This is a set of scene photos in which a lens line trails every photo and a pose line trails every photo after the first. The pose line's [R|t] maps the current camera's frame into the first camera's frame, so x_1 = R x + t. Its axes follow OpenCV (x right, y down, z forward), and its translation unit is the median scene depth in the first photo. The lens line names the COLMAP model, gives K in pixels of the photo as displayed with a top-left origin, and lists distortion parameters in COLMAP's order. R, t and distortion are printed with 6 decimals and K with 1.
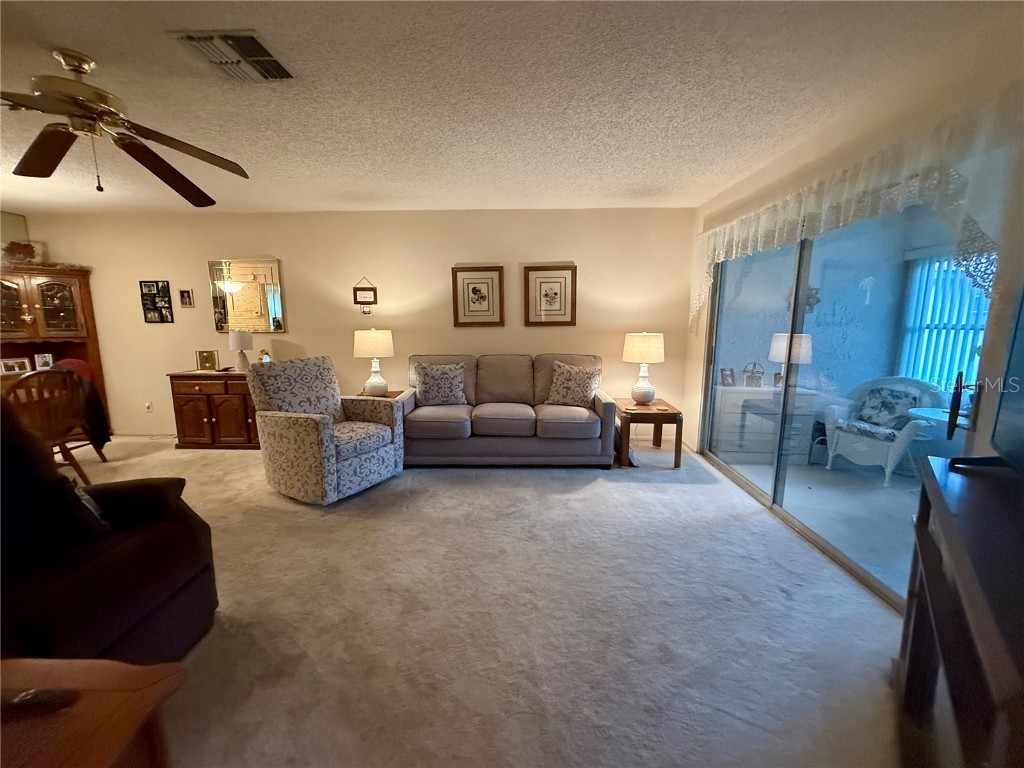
lens RADIAL K [[409.0, 0, 509.6], [0, 409.0, 385.0], [0, 0, 1]] dist [-0.000868, 0.001020]
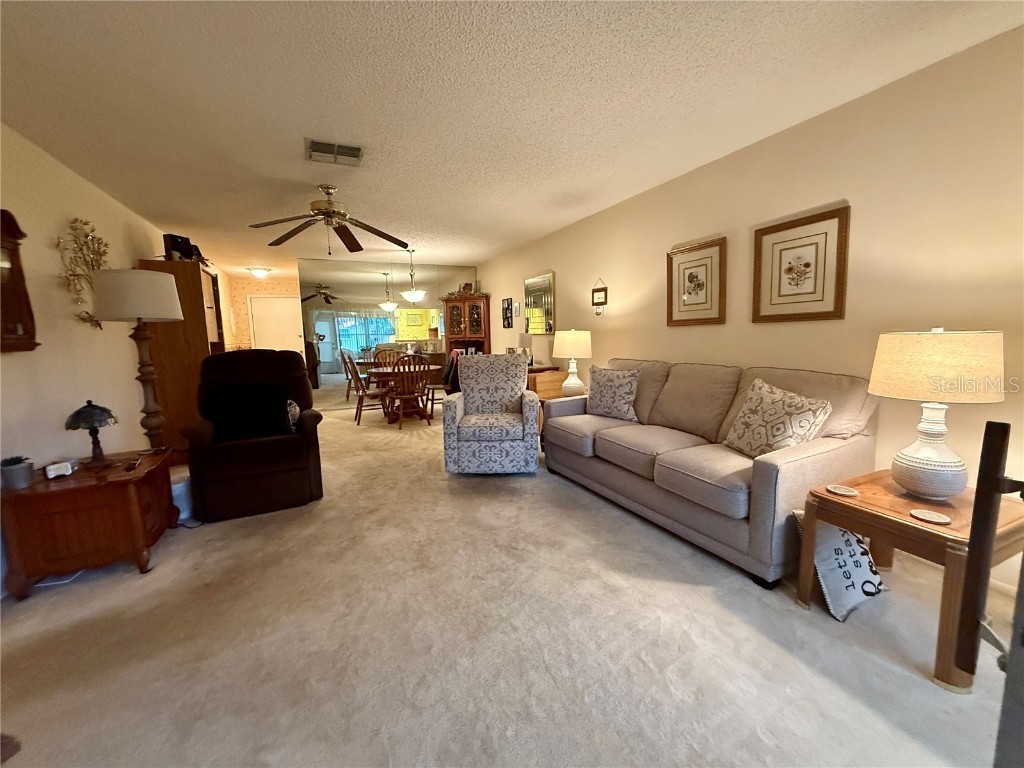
lens RADIAL K [[409.0, 0, 509.7], [0, 409.0, 383.8], [0, 0, 1]] dist [-0.000868, 0.001020]
pose [[0.457233, 0.102731, -0.883394, 0.455239], [-0.120884, 0.991266, 0.052708, -0.037141], [0.881093, 0.082689, 0.465658, 0.380459]]
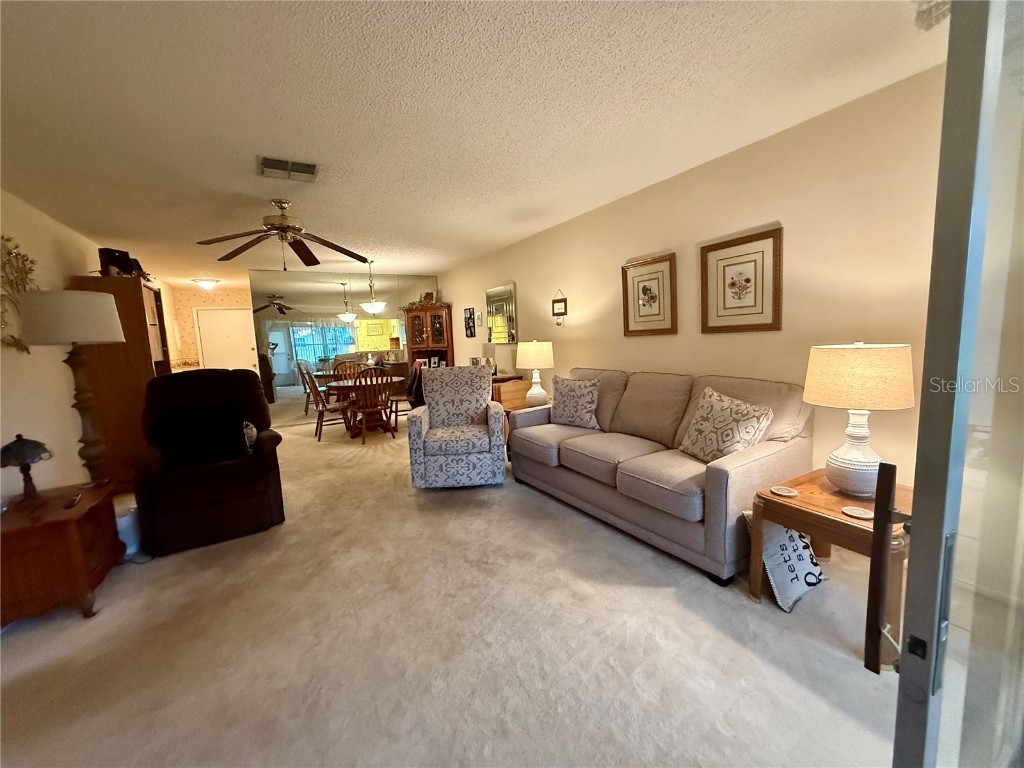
lens RADIAL K [[409.0, 0, 509.8], [0, 409.0, 383.7], [0, 0, 1]] dist [-0.000868, 0.001020]
pose [[0.535974, 0.078339, -0.840592, 0.462160], [-0.093529, 0.995066, 0.033100, -0.053776], [0.839038, 0.060879, 0.540657, 0.373237]]
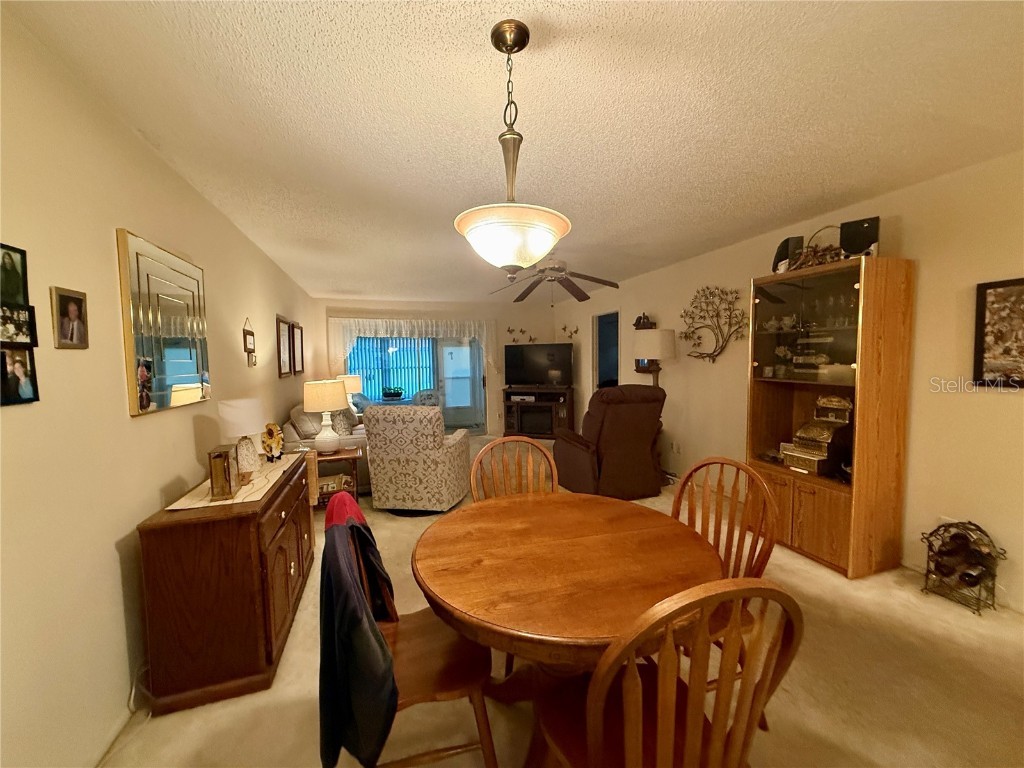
lens RADIAL K [[409.0, 0, 511.3], [0, 409.0, 386.8], [0, 0, 1]] dist [-0.000868, 0.001020]
pose [[-0.340374, -0.056473, 0.938593, -1.265103], [0.170152, 0.978016, 0.120549, -0.150281], [-0.924767, 0.200735, -0.323282, 0.842949]]
